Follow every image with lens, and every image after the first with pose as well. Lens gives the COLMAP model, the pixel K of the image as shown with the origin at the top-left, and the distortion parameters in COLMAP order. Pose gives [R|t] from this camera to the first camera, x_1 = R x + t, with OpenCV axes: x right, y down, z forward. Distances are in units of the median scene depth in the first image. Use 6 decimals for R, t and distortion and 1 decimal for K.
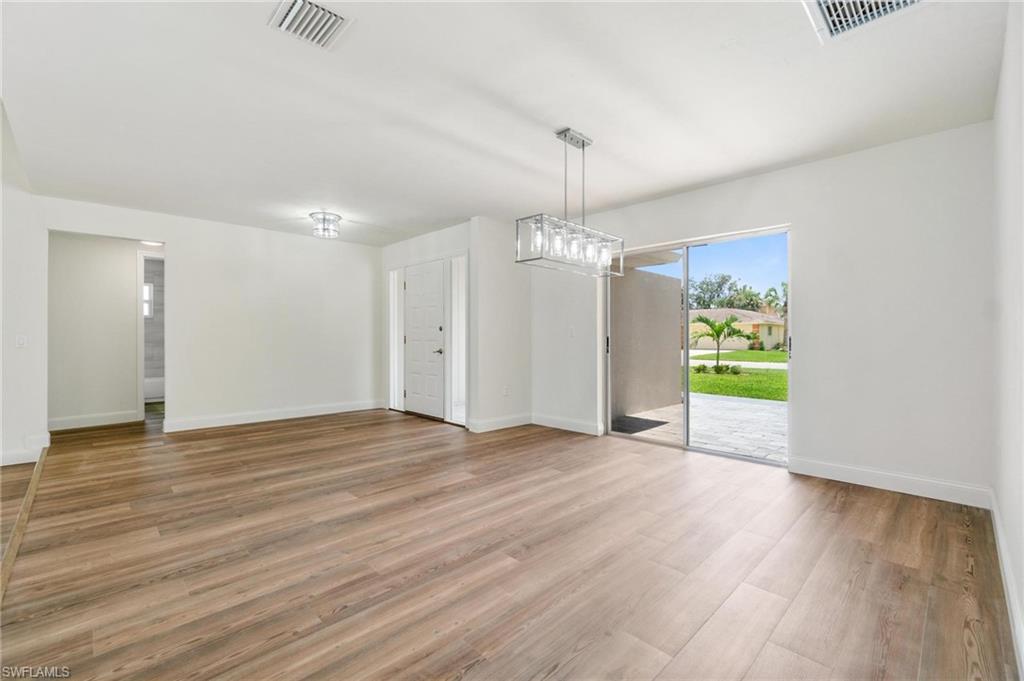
lens RADIAL K [[441.4, 0, 505.3], [0, 441.4, 336.4], [0, 0, 1]] dist [-0.004247, 0.000380]
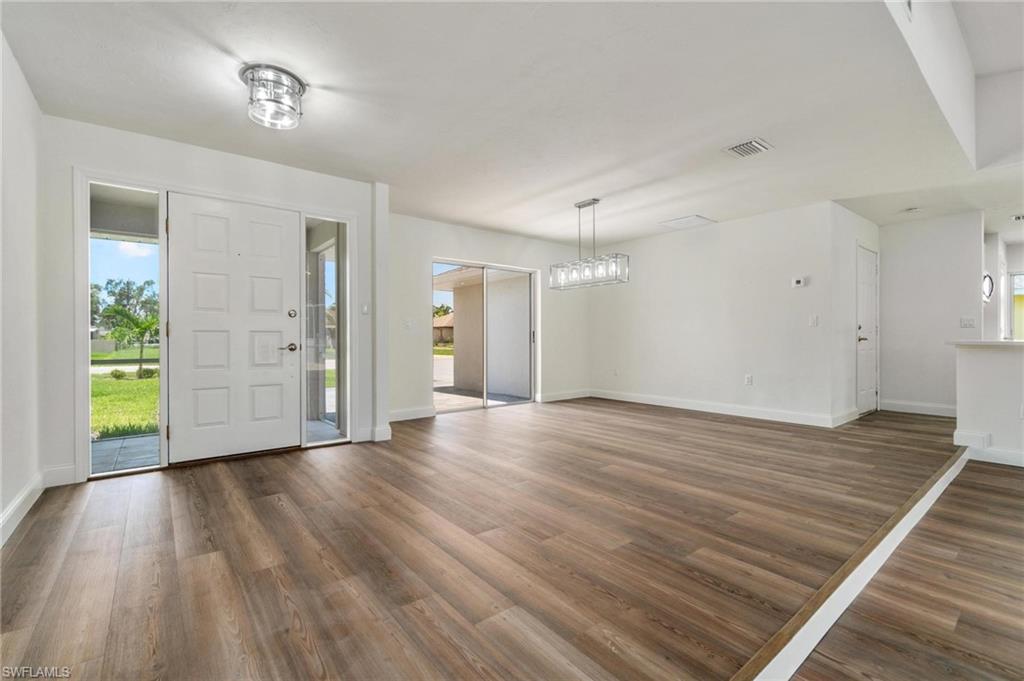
lens RADIAL K [[443.6, 0, 503.8], [0, 443.6, 339.2], [0, 0, 1]] dist [-0.003723, 0.000554]
pose [[0.096559, -0.002944, 0.995323, -1.519481], [0.001053, 0.999995, 0.002856, 0.037775], [-0.995327, 0.000772, 0.096562, 1.178292]]
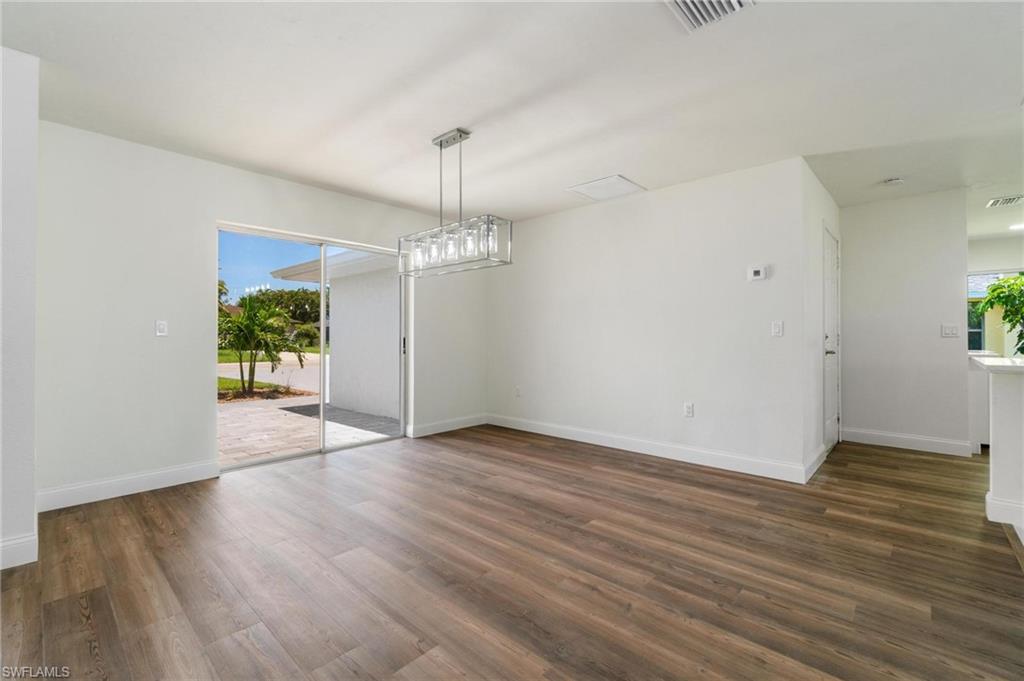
lens RADIAL K [[445.3, 0, 506.1], [0, 445.3, 333.8], [0, 0, 1]] dist [0.001772, 0.000455]
pose [[-0.054045, 0.006949, 0.998514, -0.878475], [-0.002330, 0.999972, -0.007085, -0.001867], [-0.998536, -0.002710, -0.054027, 0.955229]]
